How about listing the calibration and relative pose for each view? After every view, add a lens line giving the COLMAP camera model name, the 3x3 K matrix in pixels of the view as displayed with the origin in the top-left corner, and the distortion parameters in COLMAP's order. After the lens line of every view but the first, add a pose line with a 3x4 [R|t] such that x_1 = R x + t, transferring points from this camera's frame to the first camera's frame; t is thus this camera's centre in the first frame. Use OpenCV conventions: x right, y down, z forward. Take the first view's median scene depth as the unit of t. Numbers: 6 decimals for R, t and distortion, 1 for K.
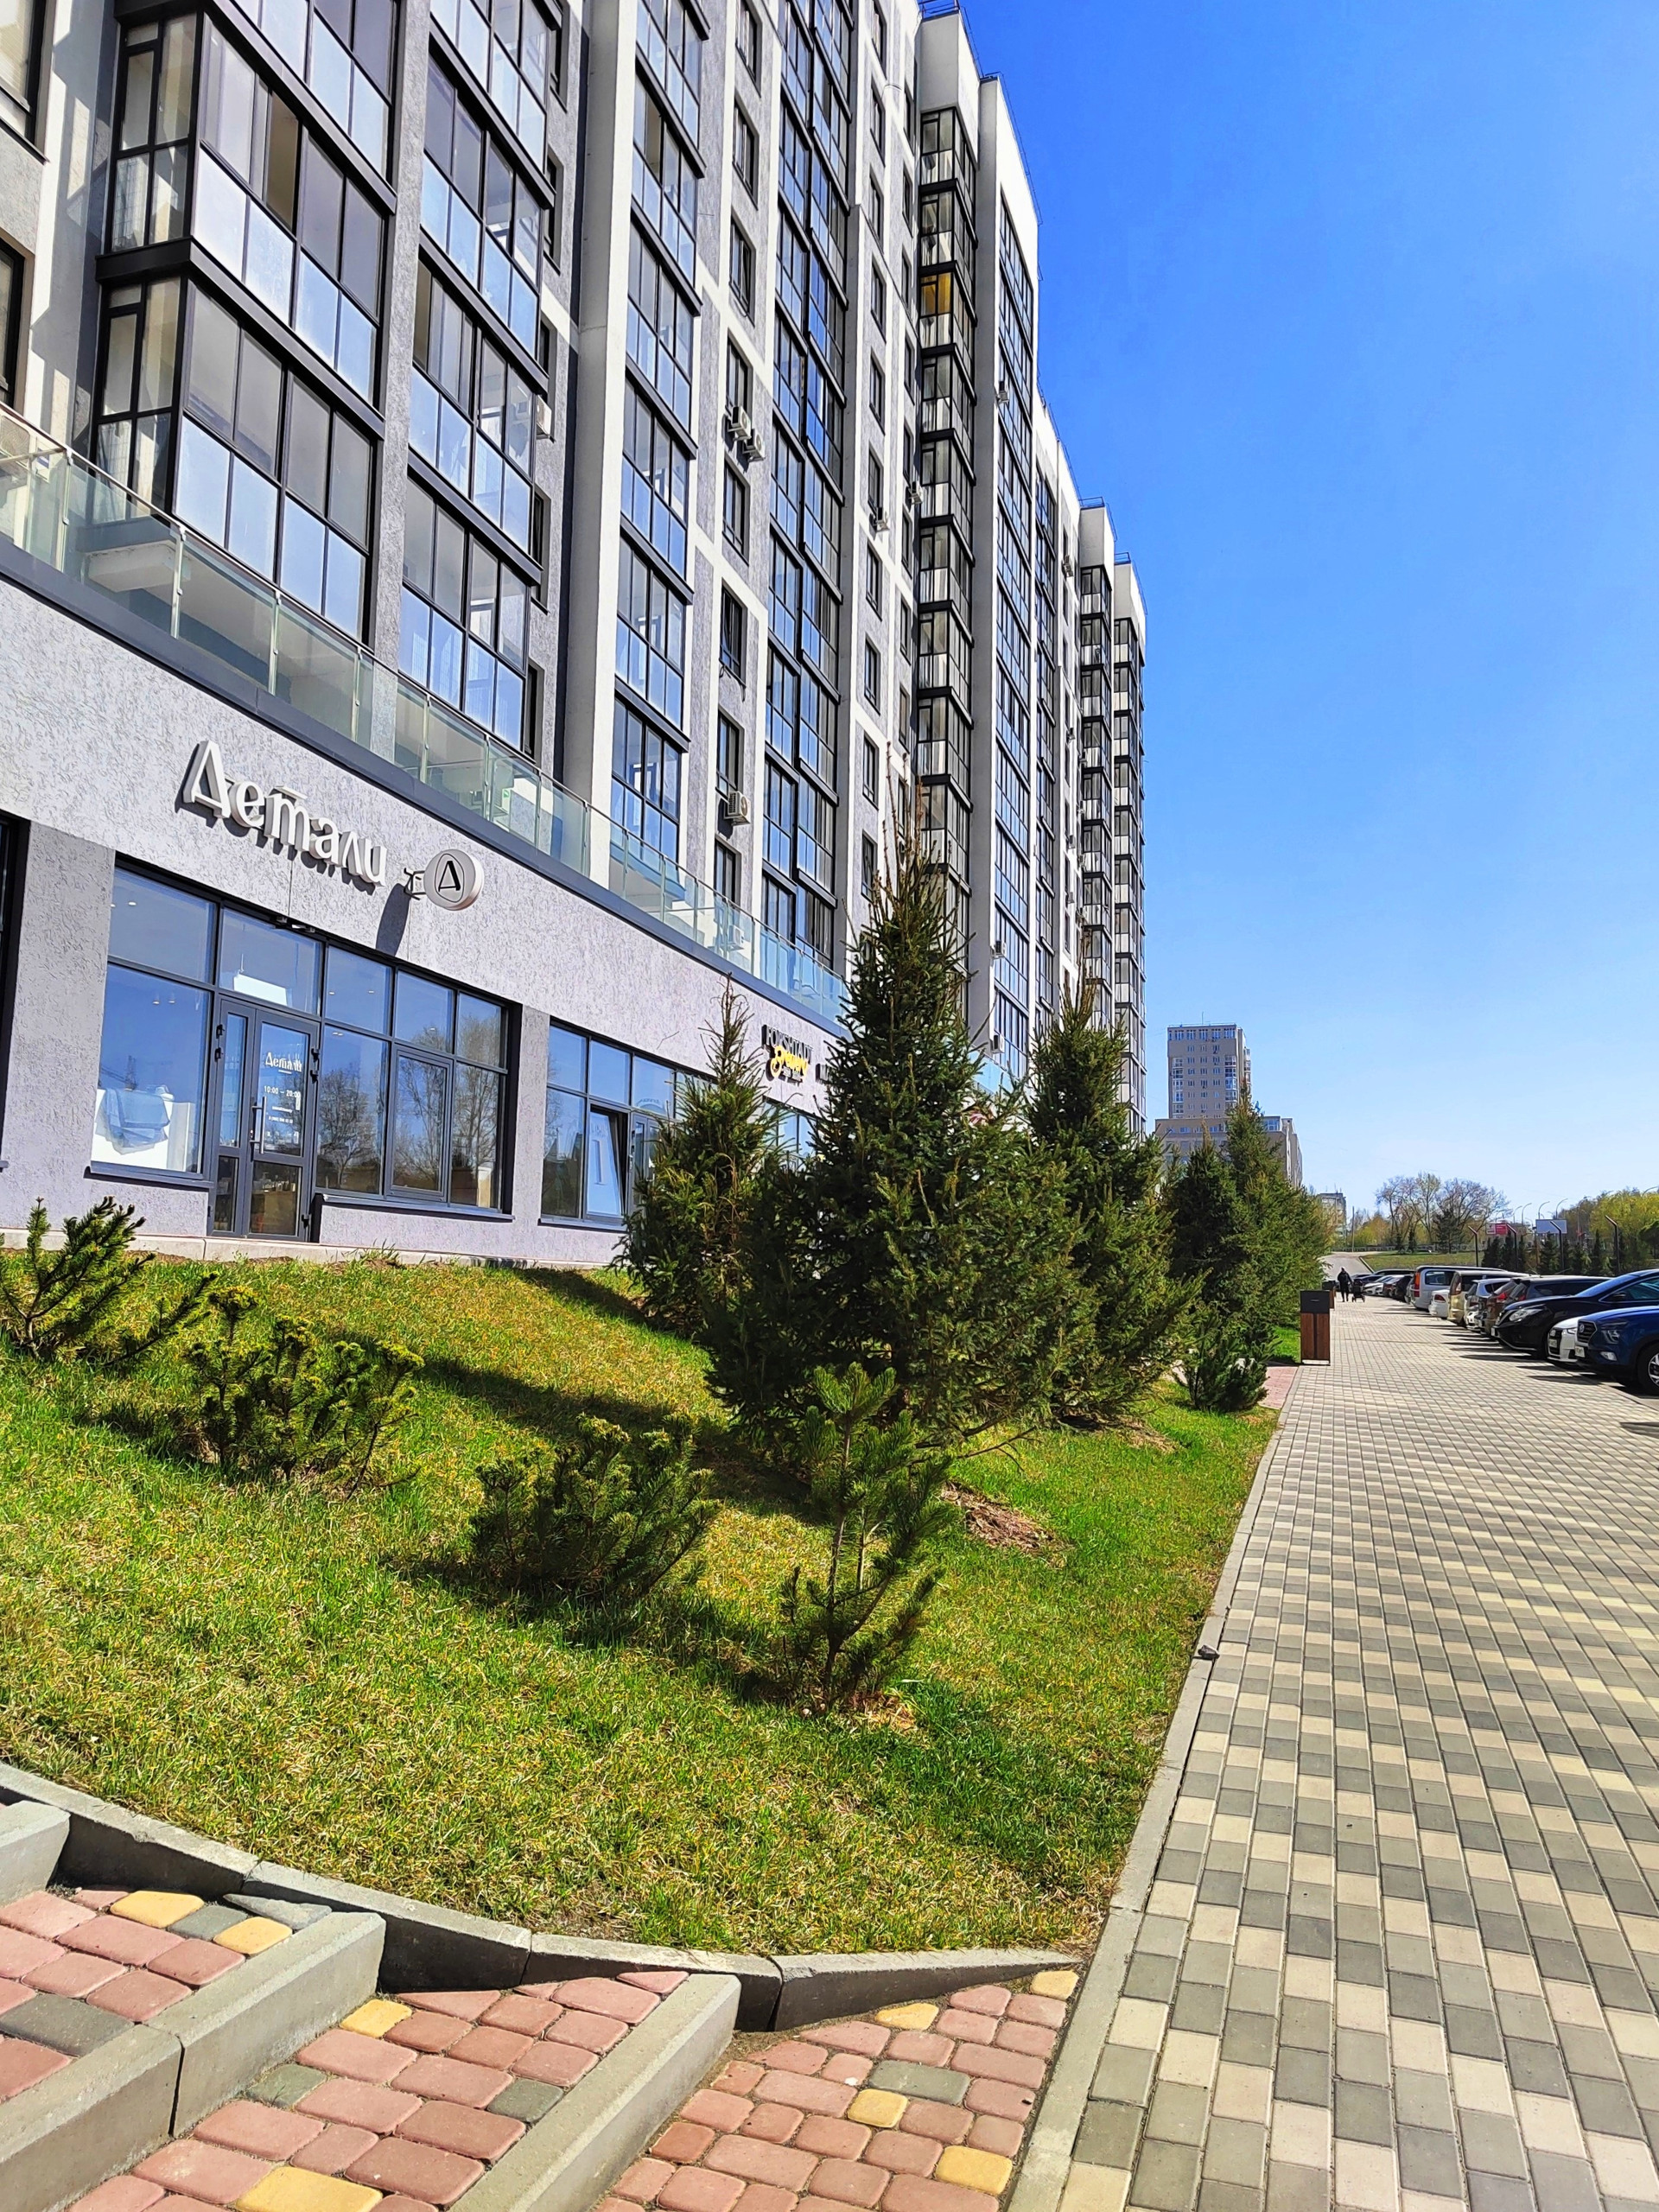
lens RADIAL K [[1562.6, 0, 829.5], [0, 1562.6, 1106.0], [0, 0, 1]] dist [0.029106, -0.003482]
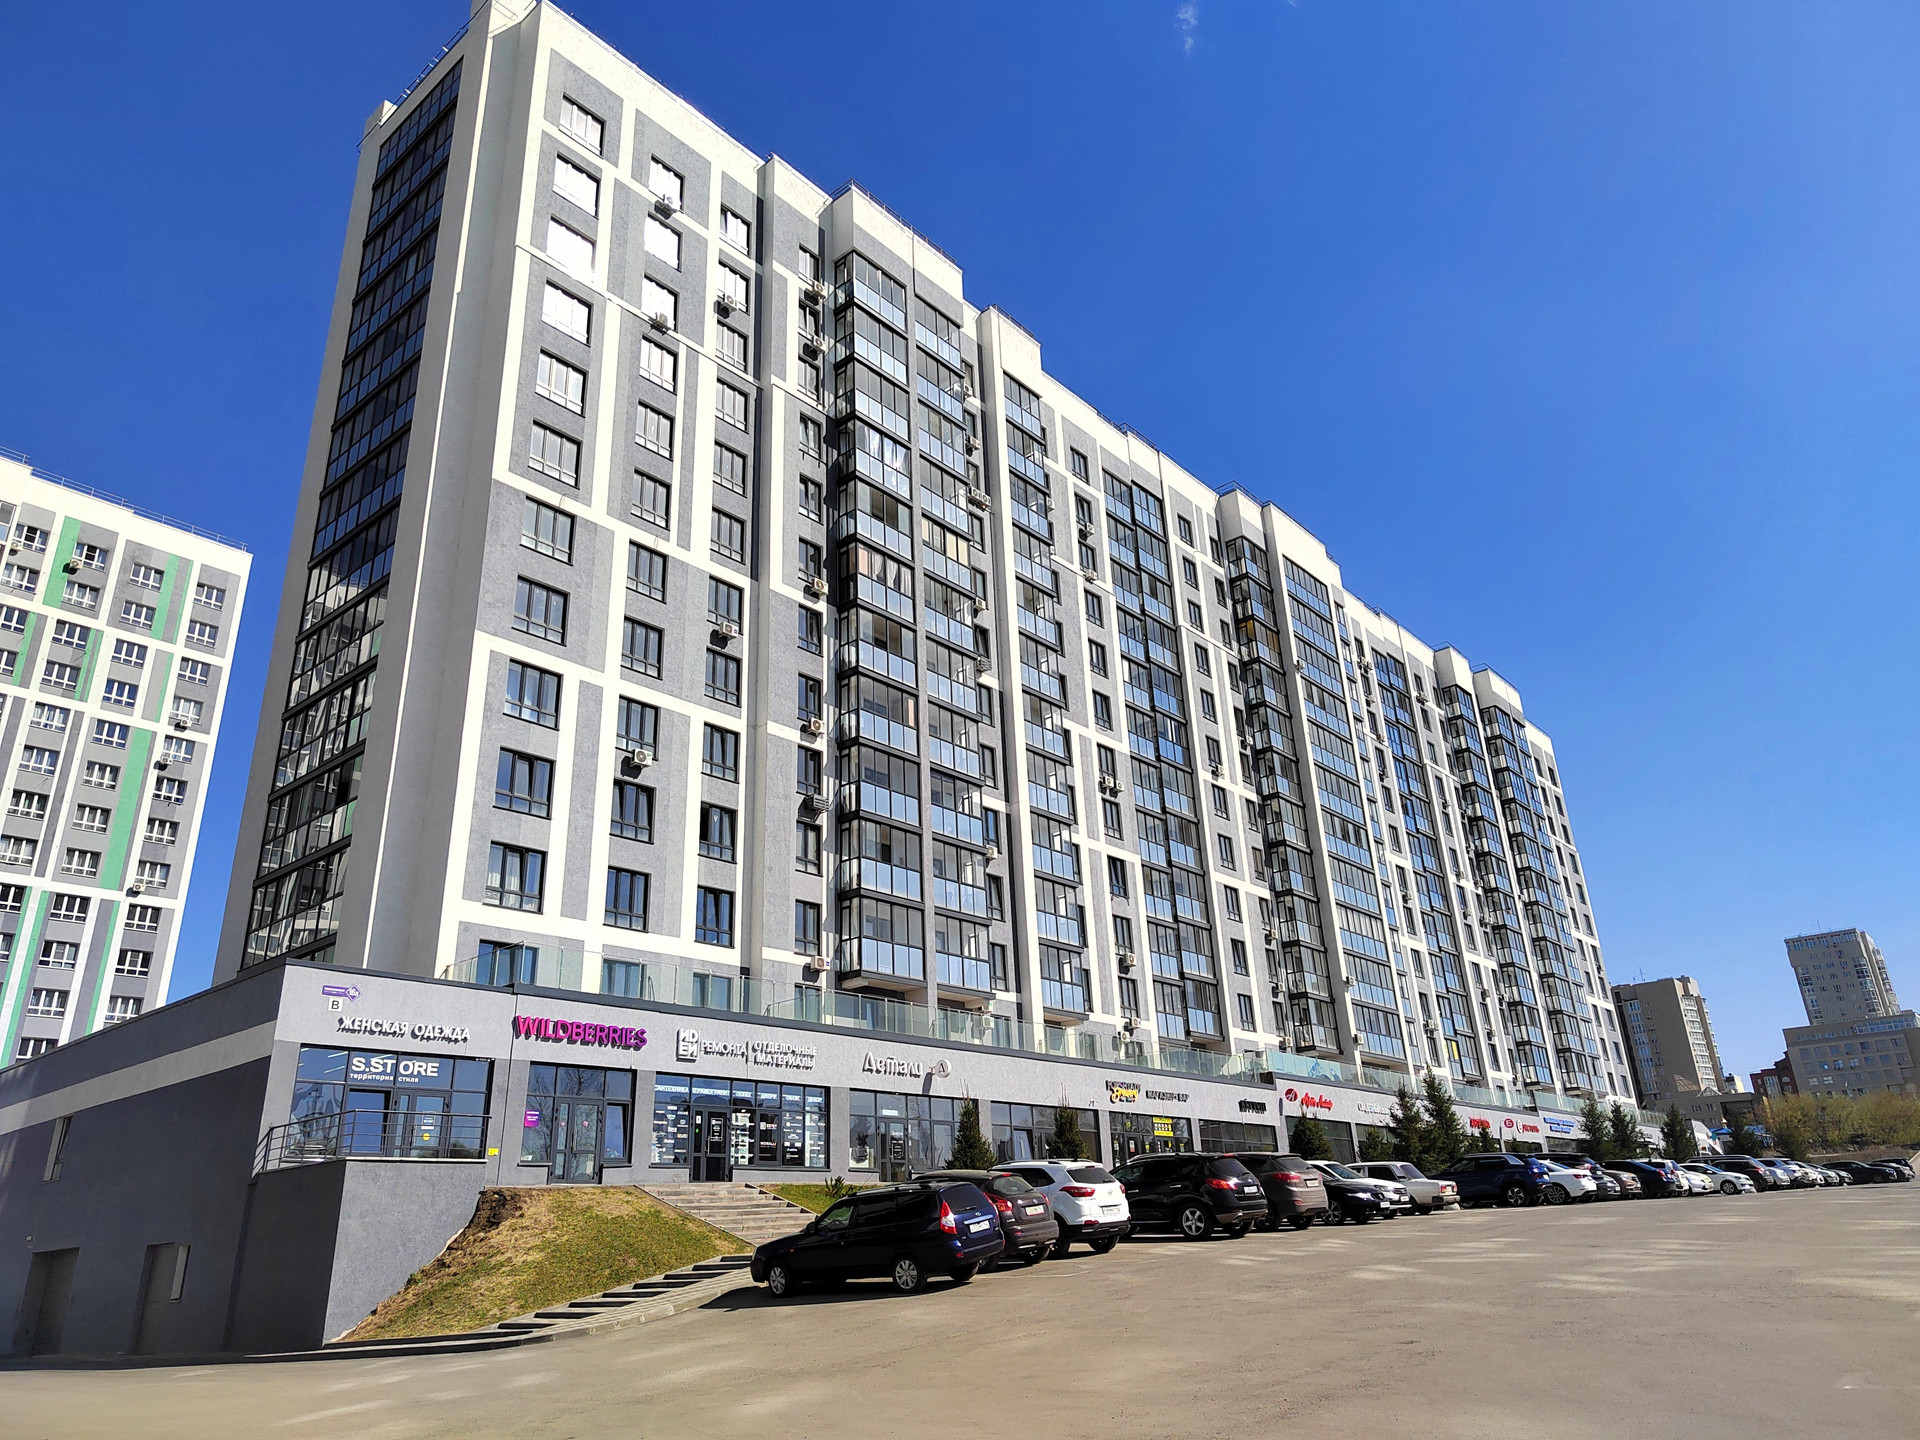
lens RADIAL K [[1356.3, 0, 960.0], [0, 1356.3, 720.0], [0, 0, 1]] dist [0.029106, -0.003482]
pose [[0.915056, -0.196693, -0.352115, 0.361334], [0.104697, 0.958937, -0.263587, -0.033576], [0.389502, 0.204332, 0.898074, -0.656972]]
